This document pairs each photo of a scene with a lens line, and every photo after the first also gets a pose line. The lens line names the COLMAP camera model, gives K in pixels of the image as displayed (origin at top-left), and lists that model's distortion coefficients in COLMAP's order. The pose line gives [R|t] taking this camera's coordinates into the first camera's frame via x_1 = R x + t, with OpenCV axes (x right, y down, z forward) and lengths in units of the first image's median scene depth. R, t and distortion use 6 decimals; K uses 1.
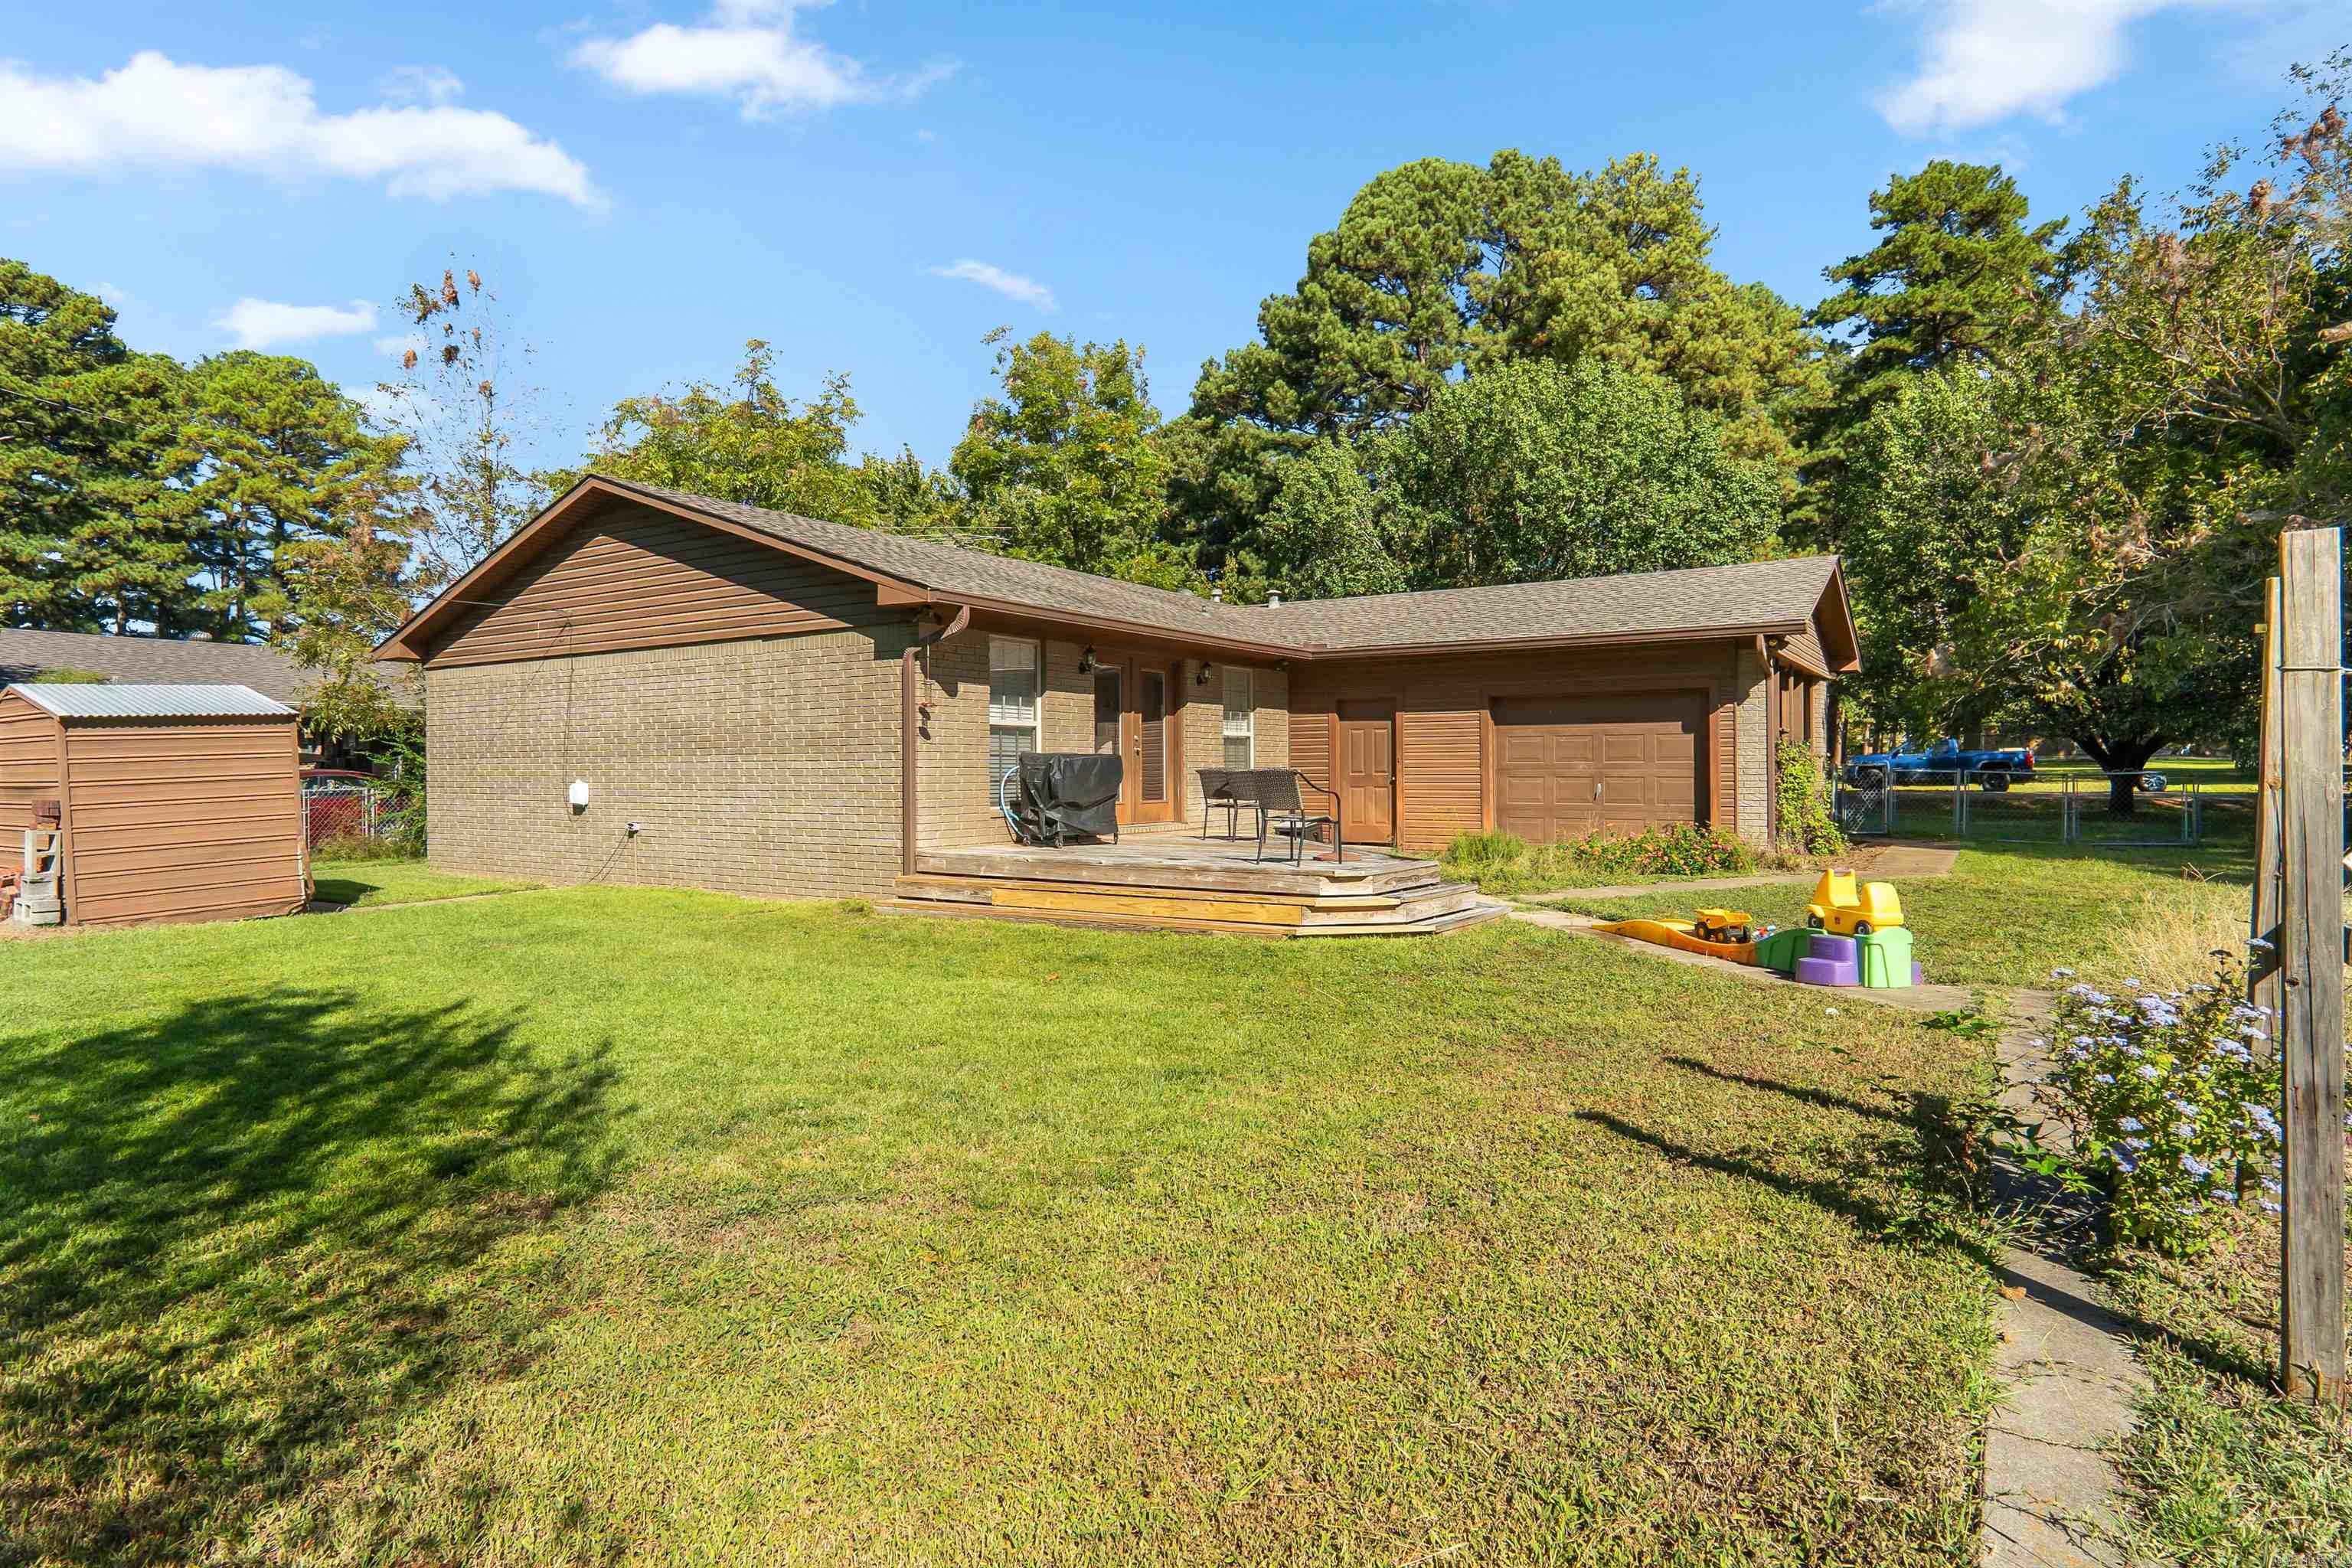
lens RADIAL K [[1255.9, 0, 1185.4], [0, 1255.9, 774.5], [0, 0, 1]] dist [-0.033697, 0.009592]
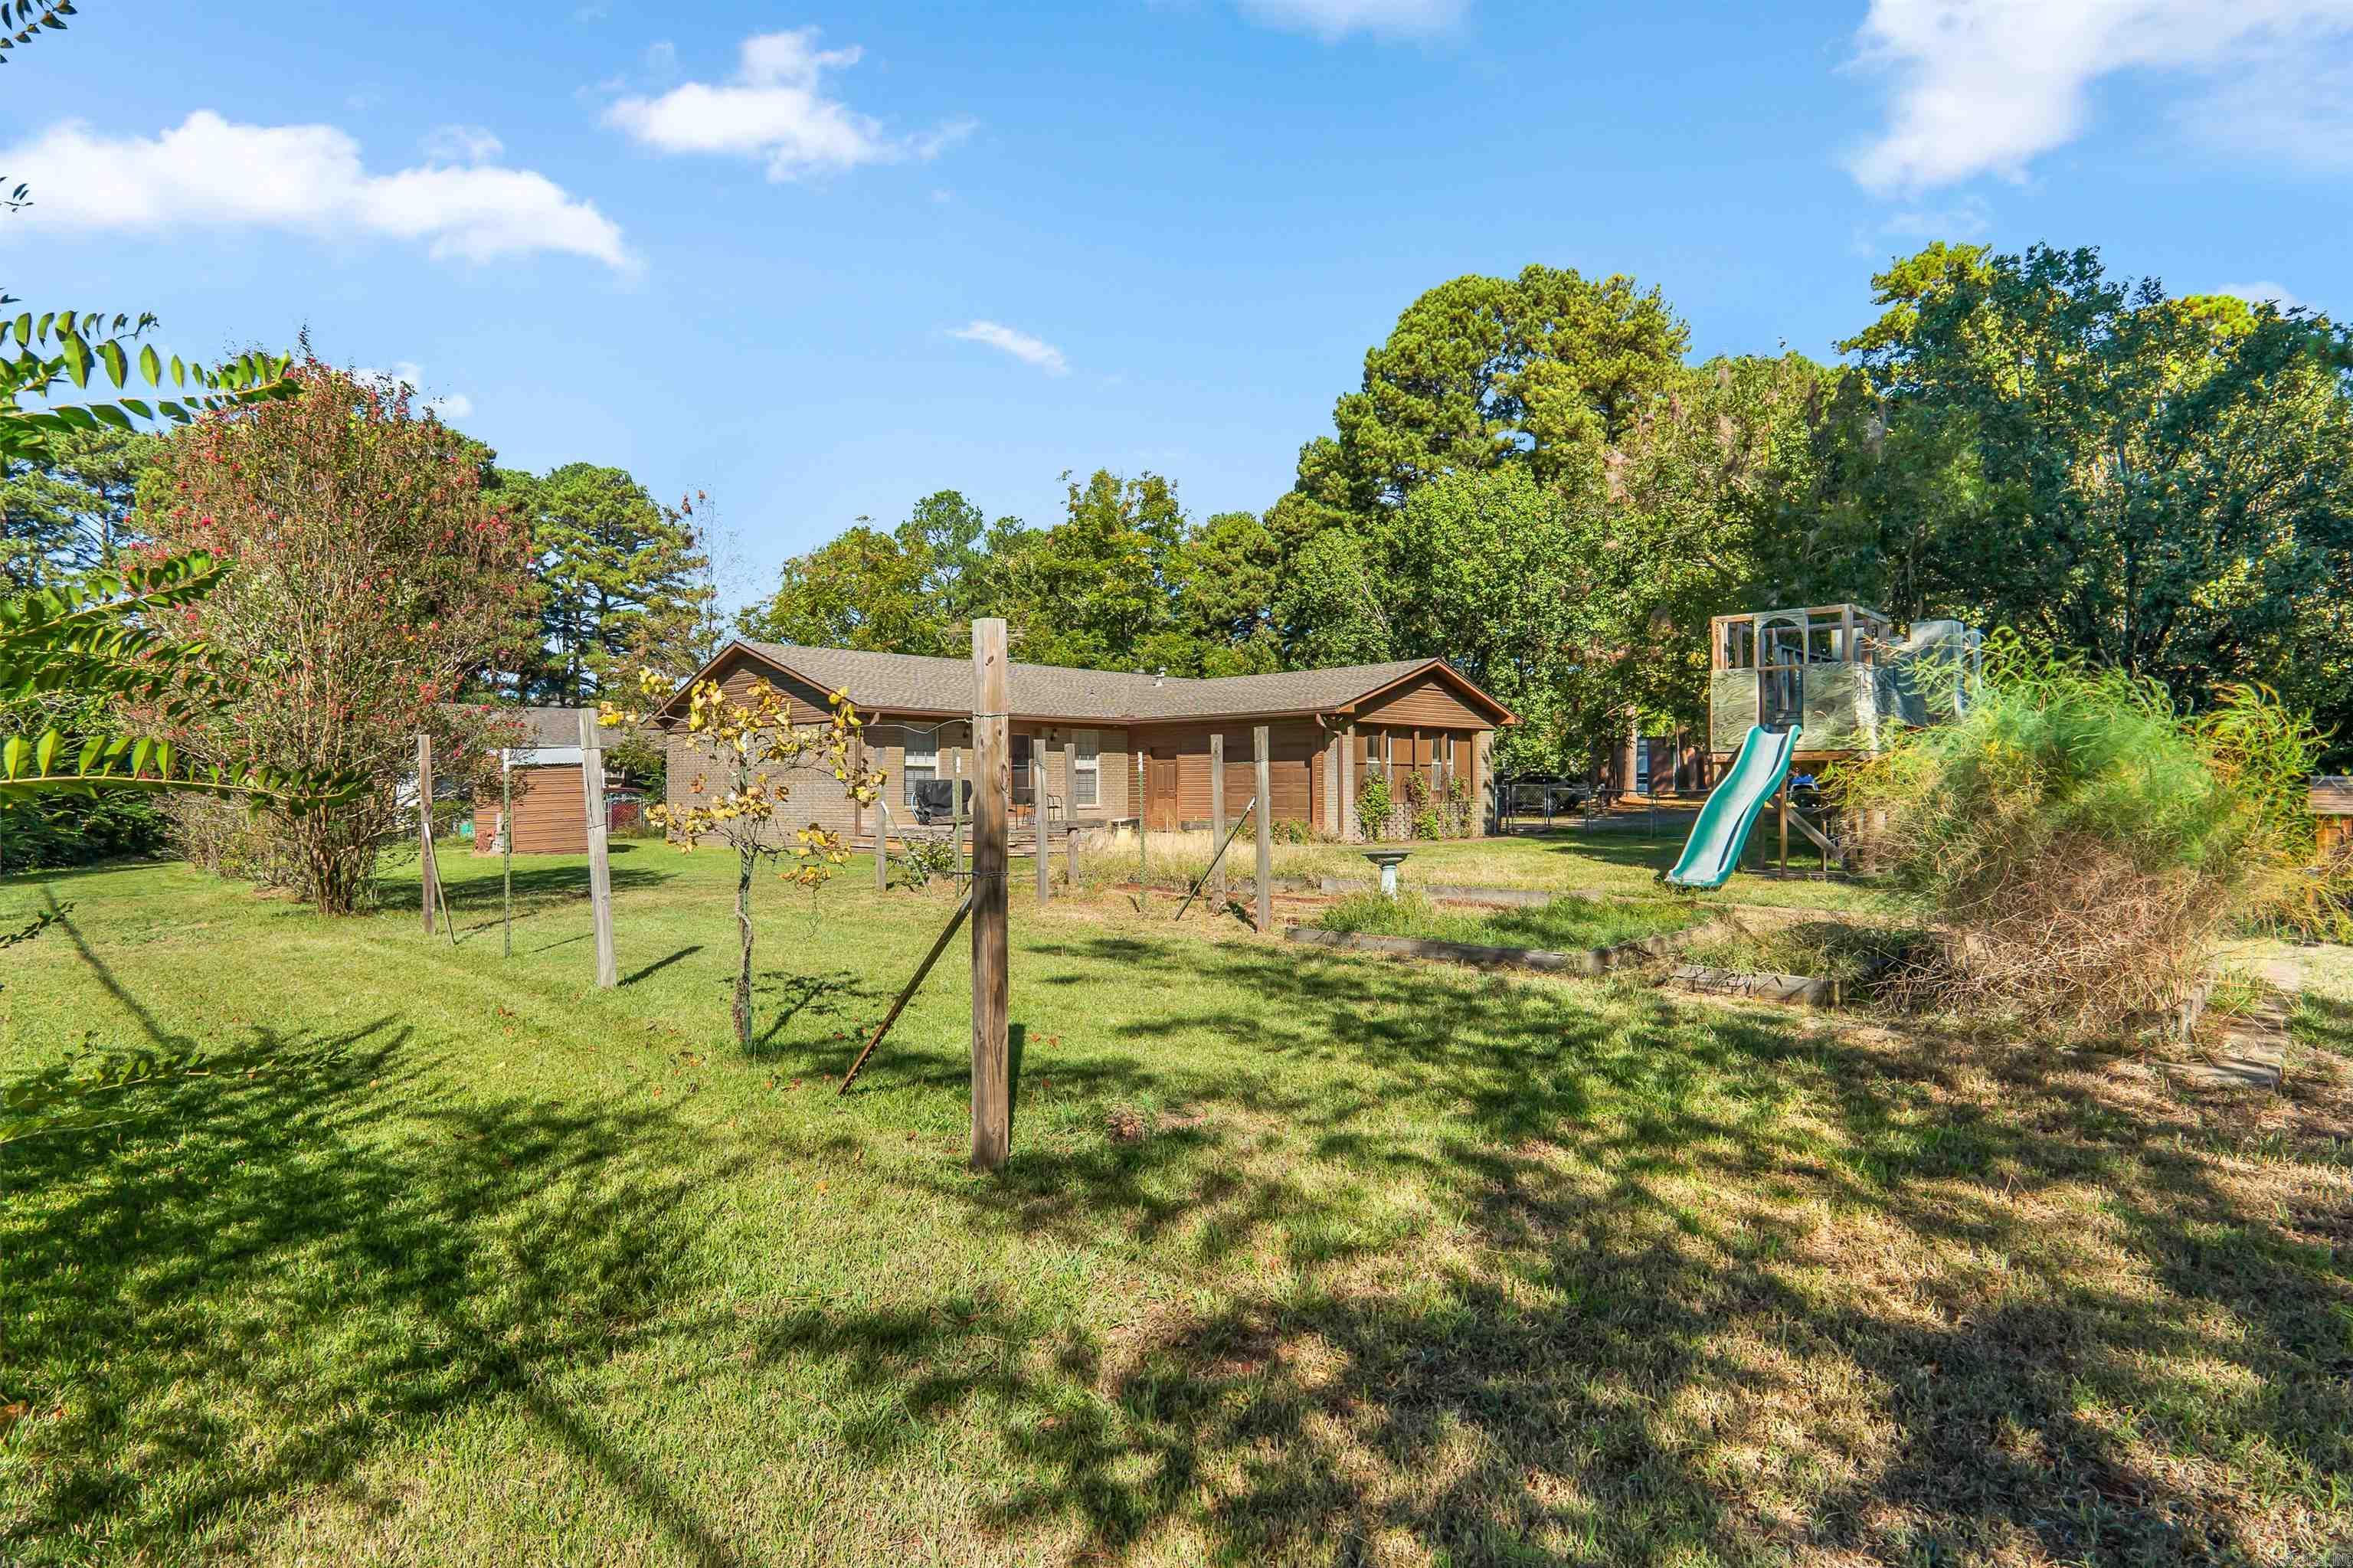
lens RADIAL K [[1256.5, 0, 1185.9], [0, 1256.5, 774.5], [0, 0, 1]] dist [-0.033697, 0.009592]
pose [[0.980616, -0.001423, -0.195936, 0.210919], [-0.001628, 0.999880, -0.015410, 0.001616], [0.195934, 0.015430, 0.980496, -0.278027]]
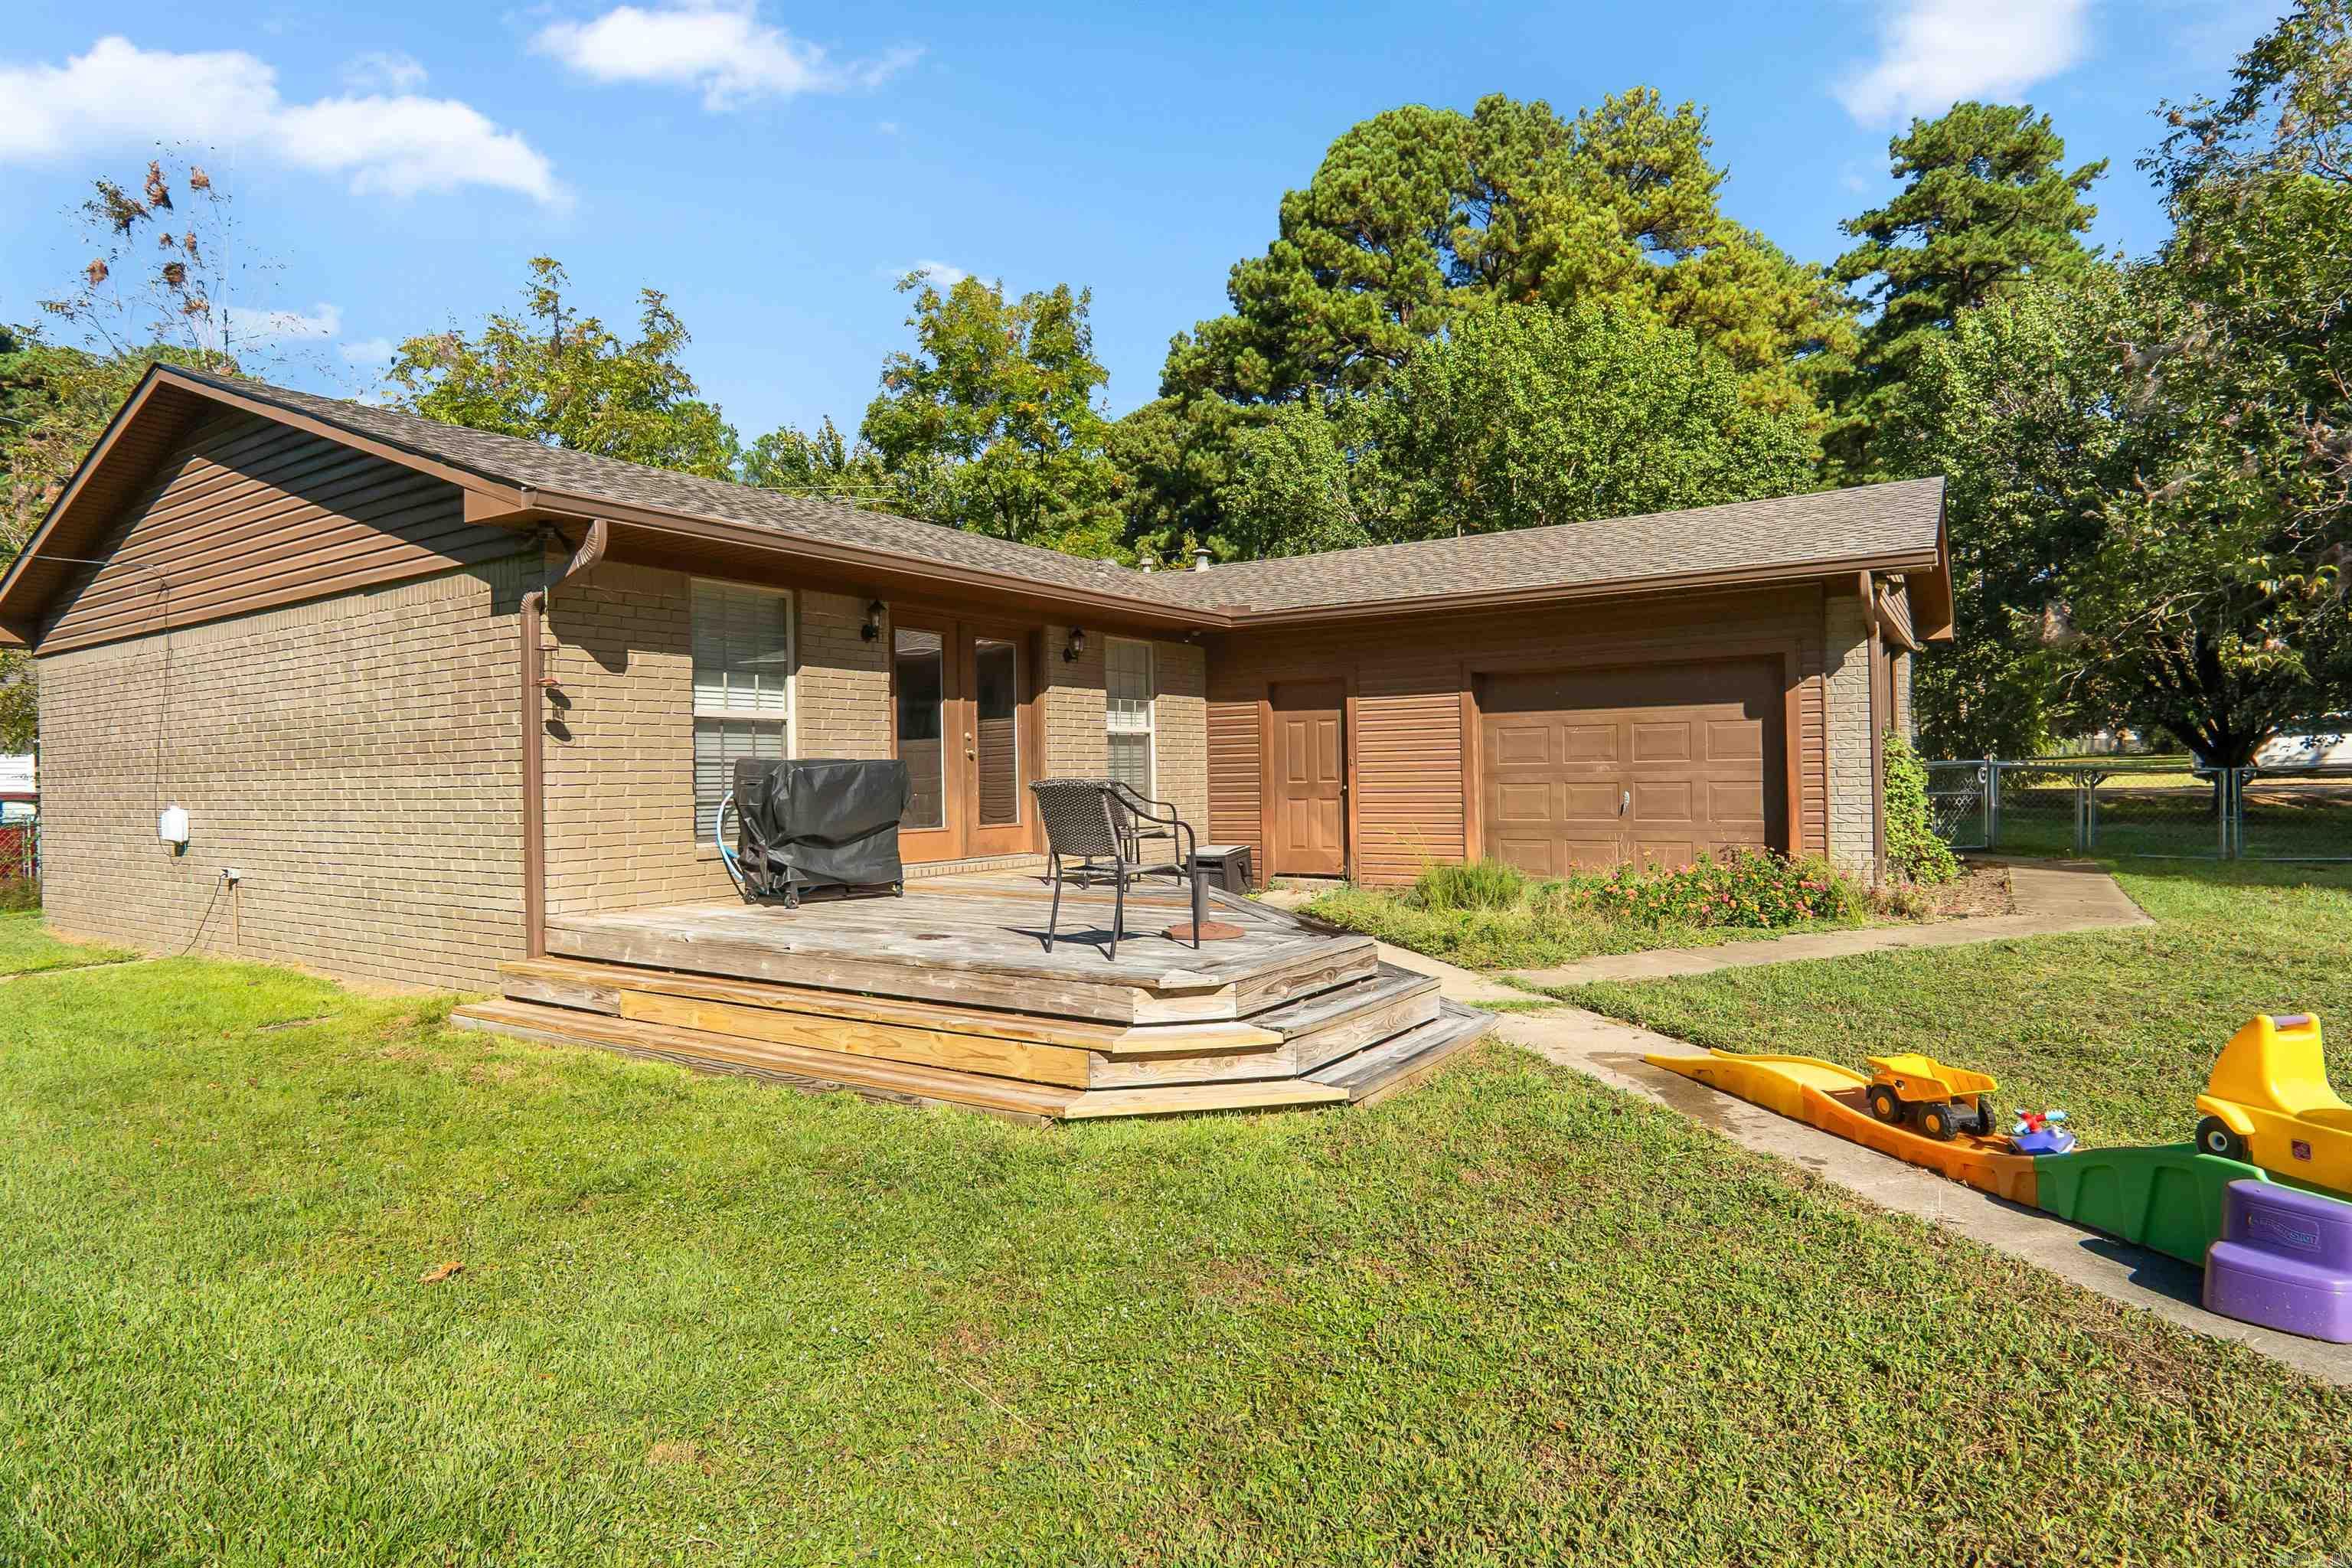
lens RADIAL K [[1255.9, 0, 1185.4], [0, 1255.9, 774.5], [0, 0, 1]] dist [-0.033697, 0.009592]
pose [[0.999911, -0.013293, 0.000625, 0.029507], [0.013296, 0.999905, -0.003512, -0.001264], [-0.000579, 0.003520, 0.999994, 0.107787]]
